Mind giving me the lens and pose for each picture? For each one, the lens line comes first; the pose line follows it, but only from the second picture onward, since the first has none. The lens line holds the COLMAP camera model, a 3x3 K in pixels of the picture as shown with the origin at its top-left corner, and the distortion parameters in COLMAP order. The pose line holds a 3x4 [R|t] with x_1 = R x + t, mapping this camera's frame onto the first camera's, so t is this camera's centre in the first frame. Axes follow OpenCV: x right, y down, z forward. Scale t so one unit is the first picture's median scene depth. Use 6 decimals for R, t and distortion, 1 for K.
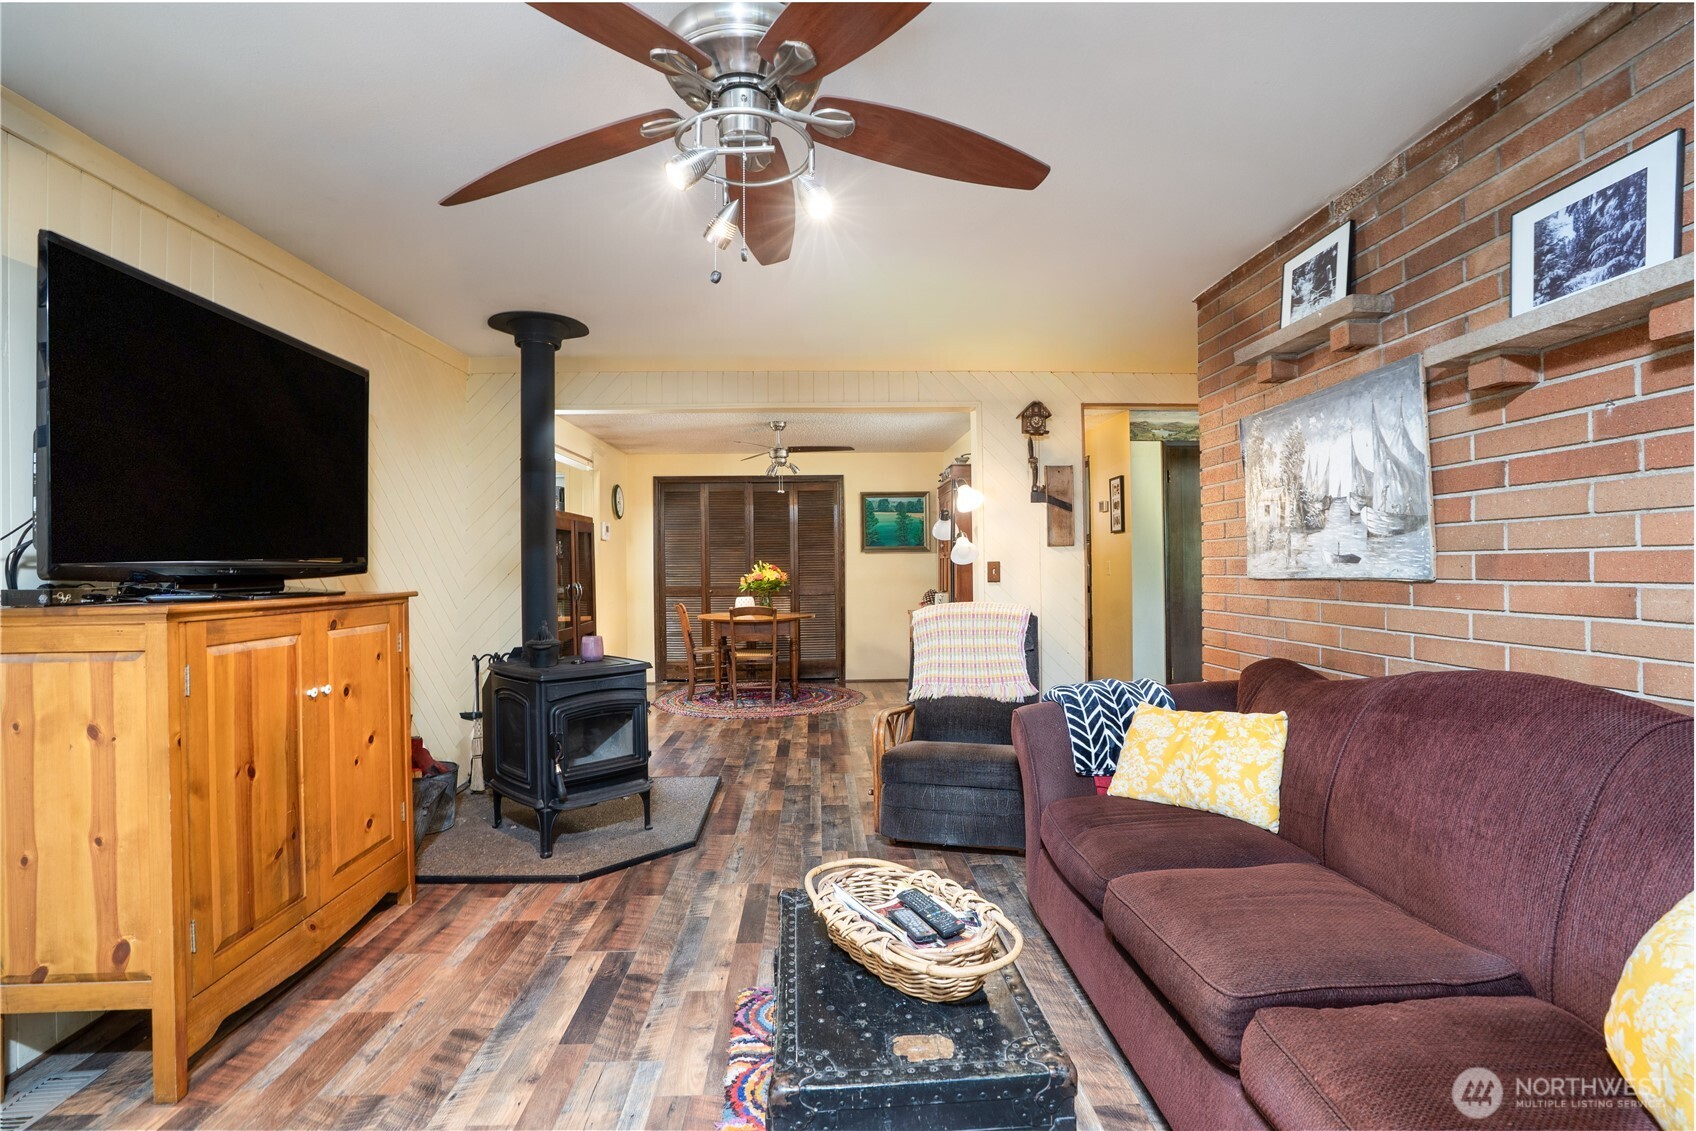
lens RADIAL K [[785.5, 0, 844.2], [0, 785.5, 564.7], [0, 0, 1]] dist [-0.071719, 0.027815]
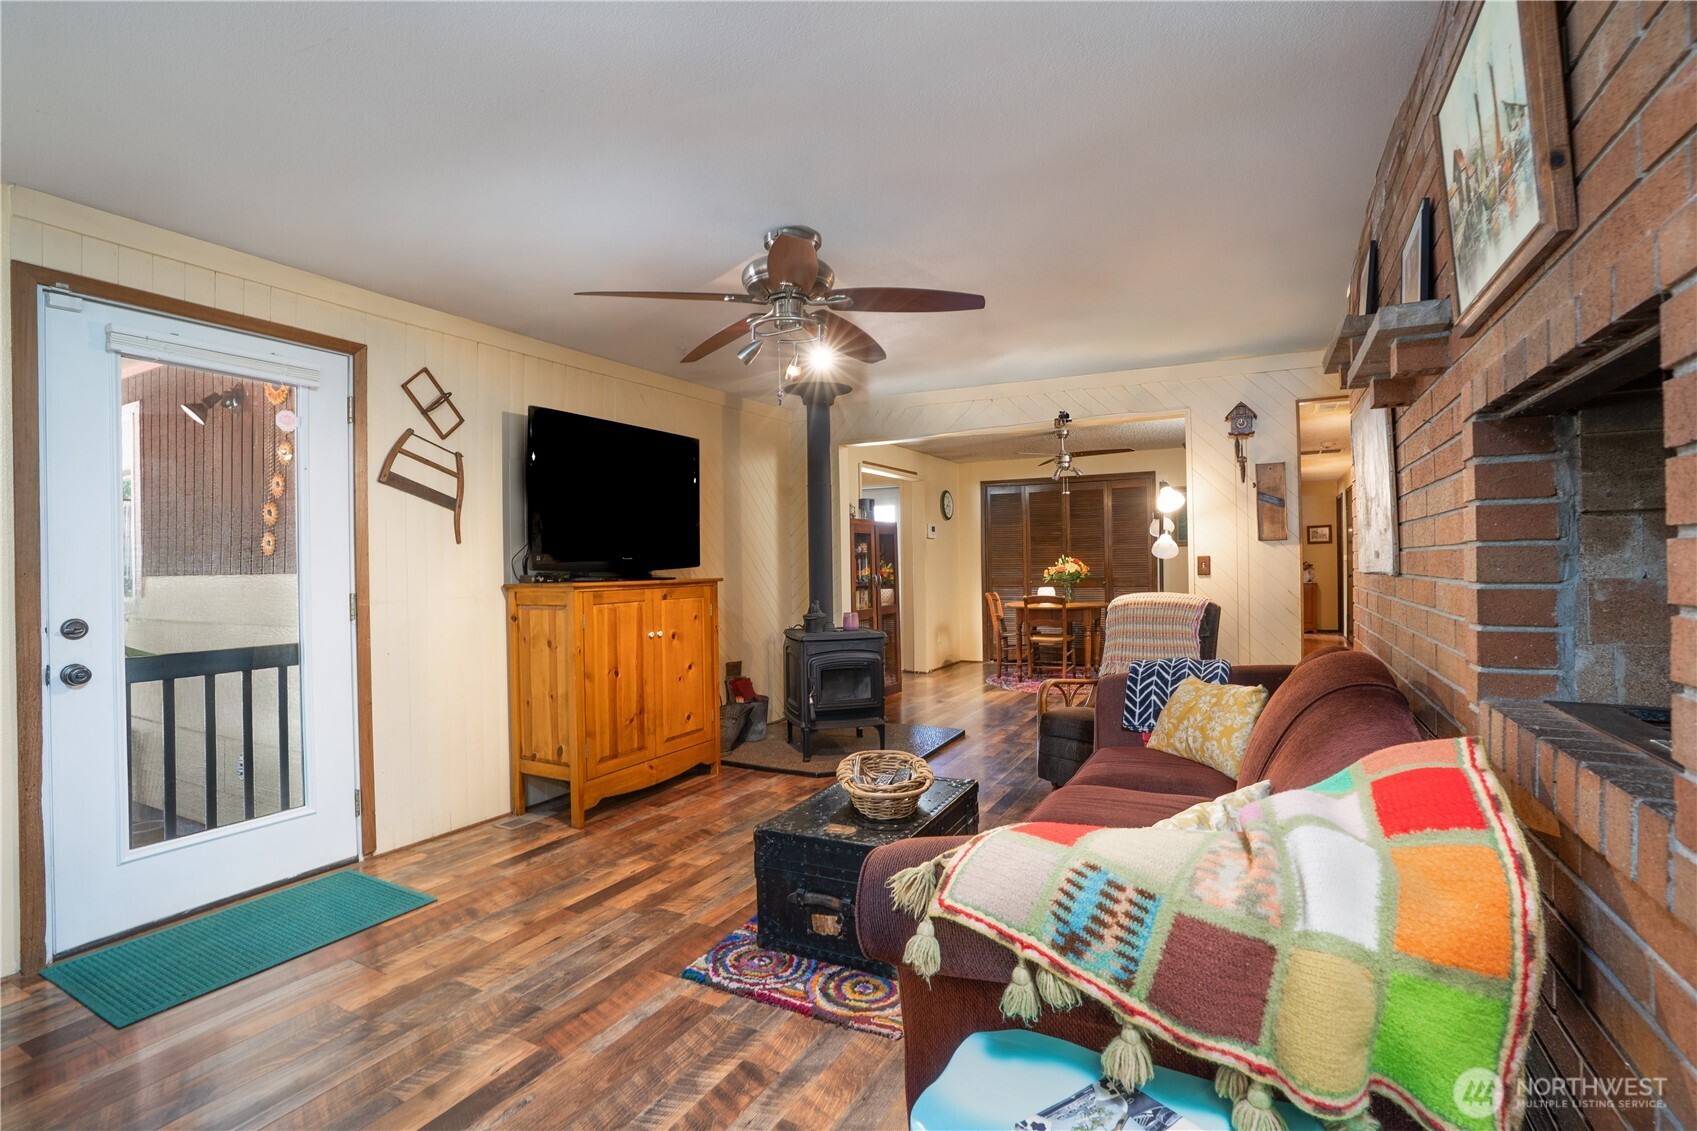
lens RADIAL K [[786.0, 0, 844.7], [0, 786.0, 564.7], [0, 0, 1]] dist [-0.071719, 0.027815]
pose [[0.862824, -0.000091, -0.505504, 0.533749], [0.005155, 0.999950, 0.008619, -0.006155], [0.505478, -0.010043, 0.862781, -0.295499]]
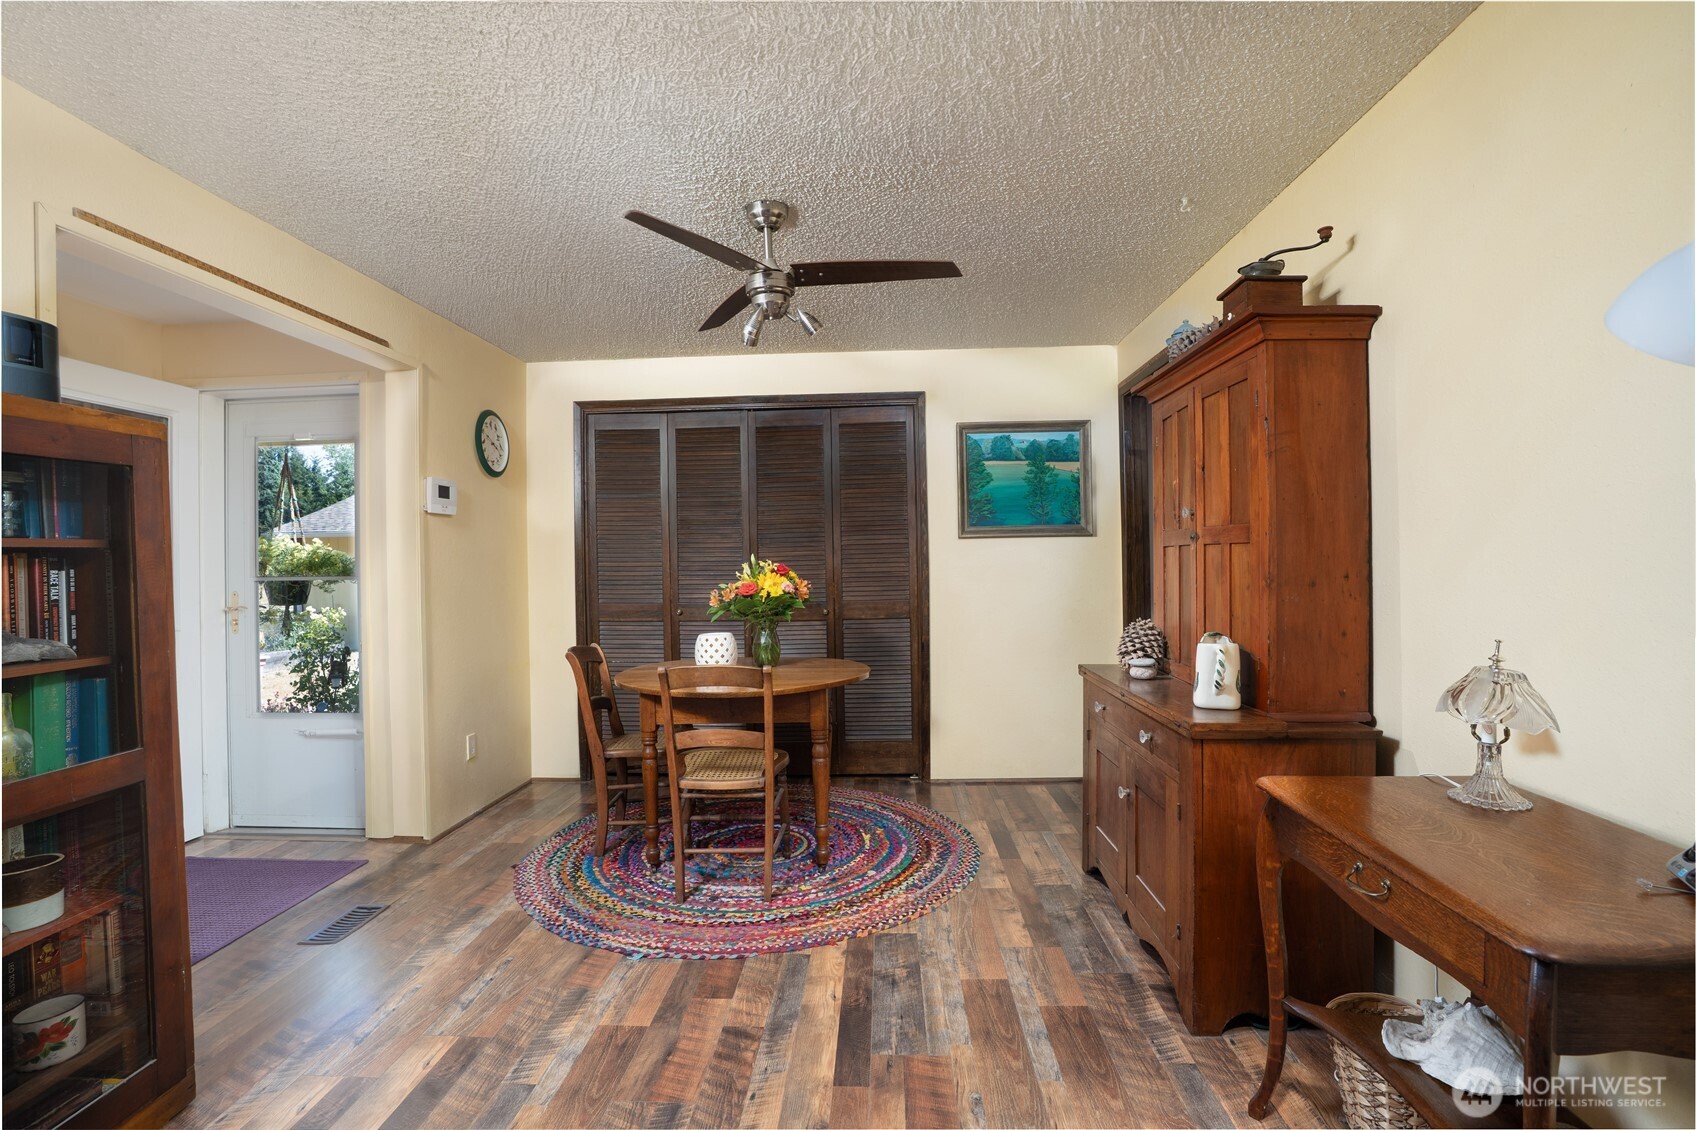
lens RADIAL K [[785.5, 0, 844.2], [0, 785.5, 564.2], [0, 0, 1]] dist [-0.071719, 0.027815]
pose [[0.996226, -0.002681, -0.086754, -0.031583], [0.002949, 0.999991, 0.002963, -0.000264], [0.086745, -0.003207, 0.996225, 1.546078]]
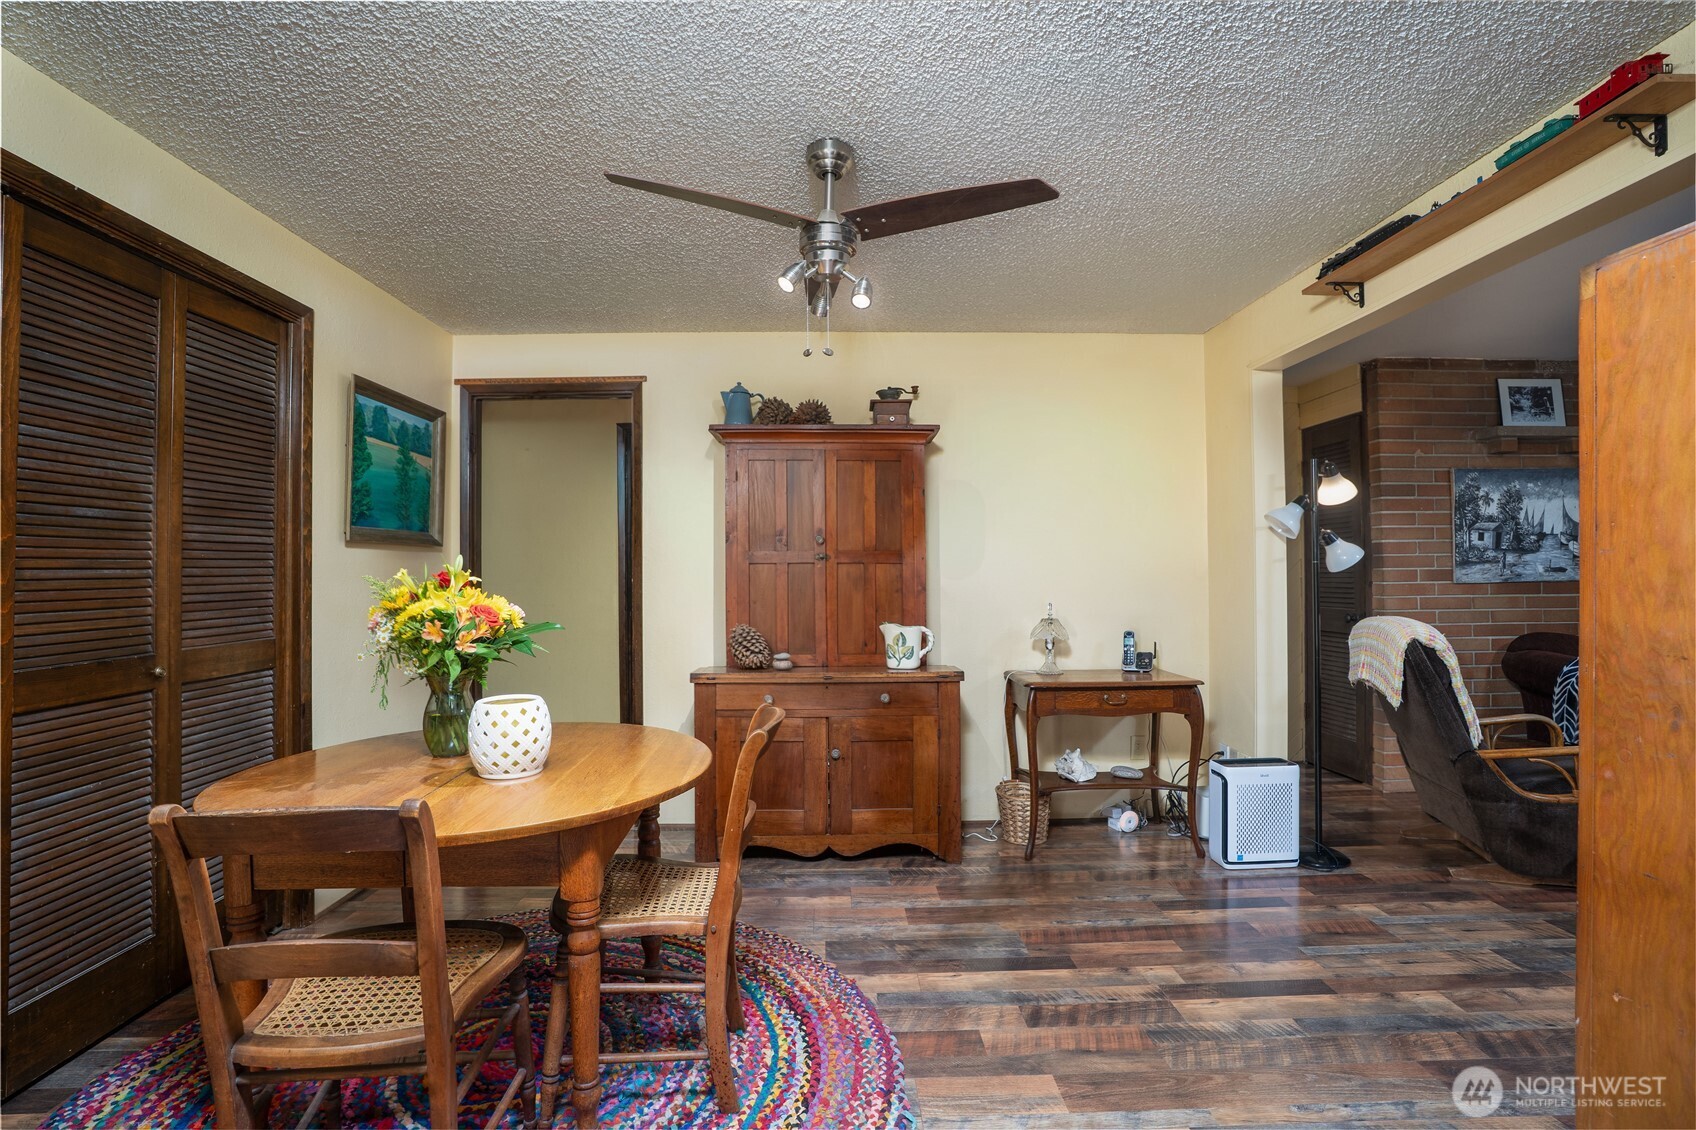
lens RADIAL K [[785.5, 0, 844.2], [0, 785.5, 564.2], [0, 0, 1]] dist [-0.071719, 0.027815]
pose [[0.018532, 0.023438, 0.999554, -1.053675], [0.004531, 0.999713, -0.023525, 0.012569], [-0.999818, 0.004965, 0.018420, 2.510230]]
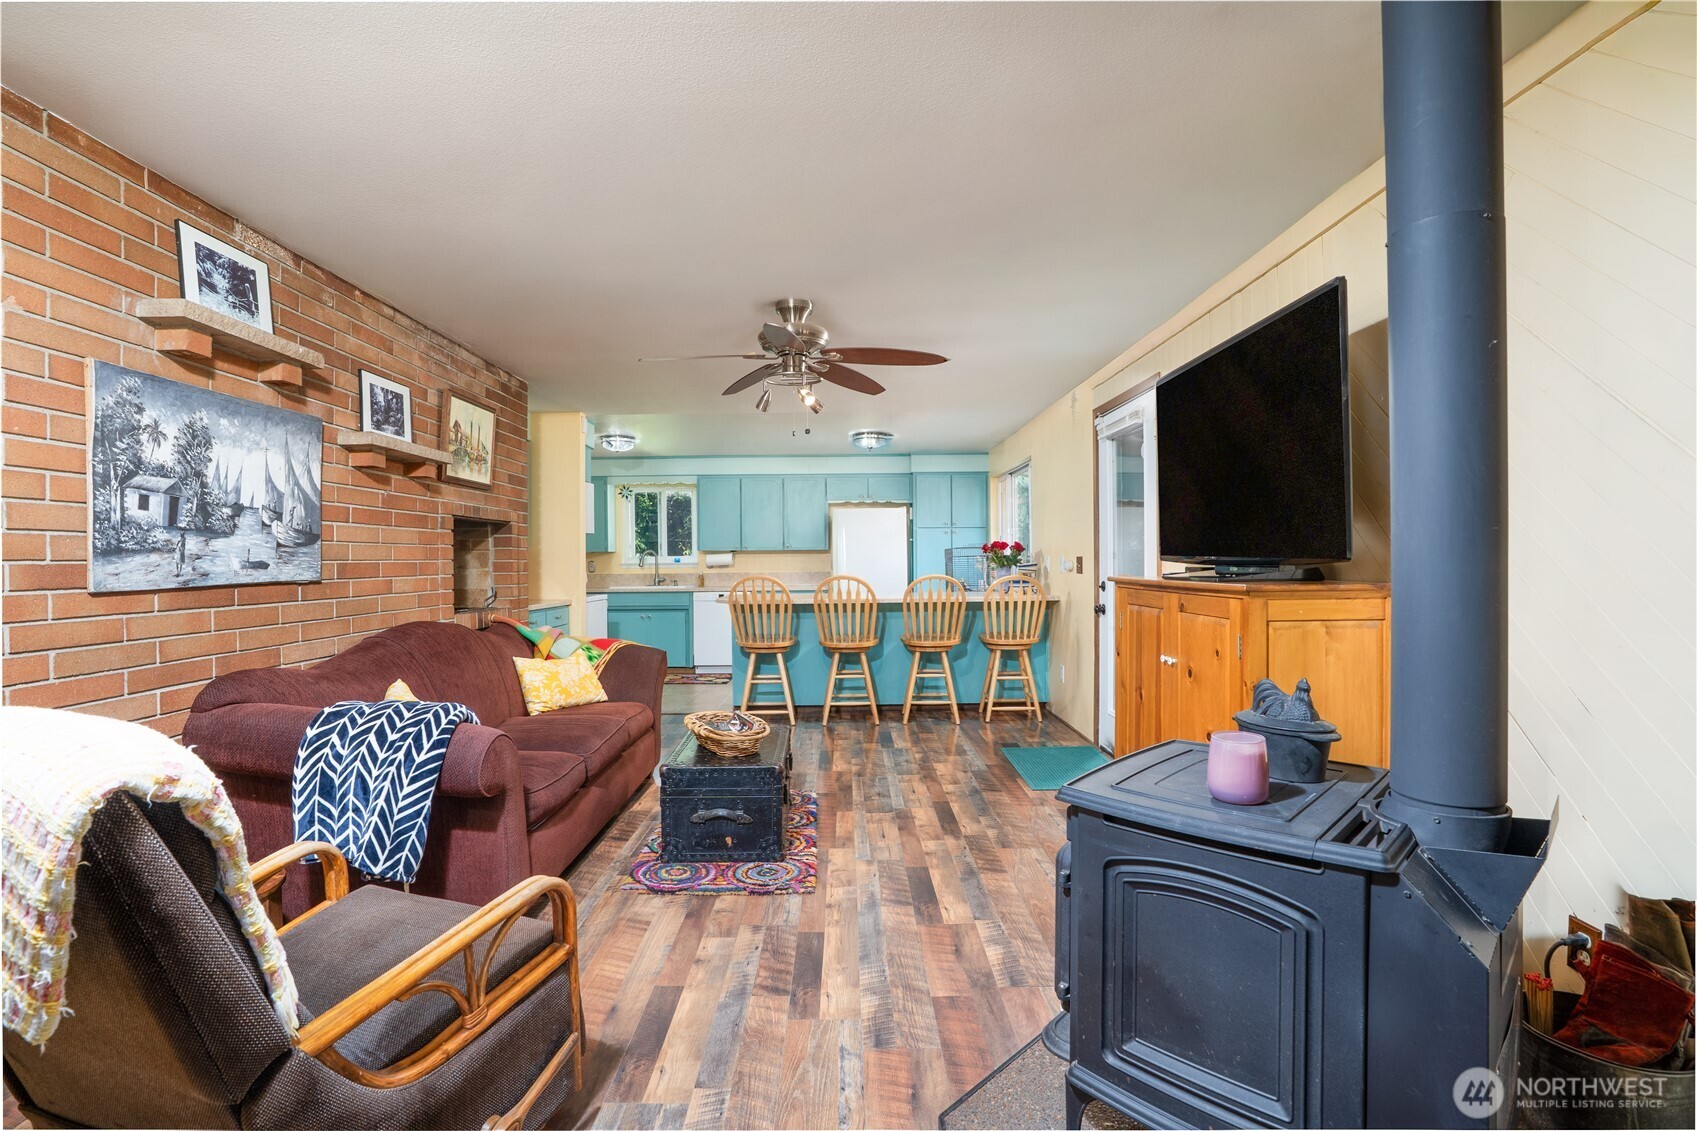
lens RADIAL K [[786.0, 0, 844.7], [0, 786.0, 564.7], [0, 0, 1]] dist [-0.071719, 0.027815]
pose [[-0.999272, 0.018460, 0.033384, -0.207197], [0.018560, 0.999824, 0.002687, 0.004345], [-0.033329, 0.003305, -0.999439, 1.986856]]
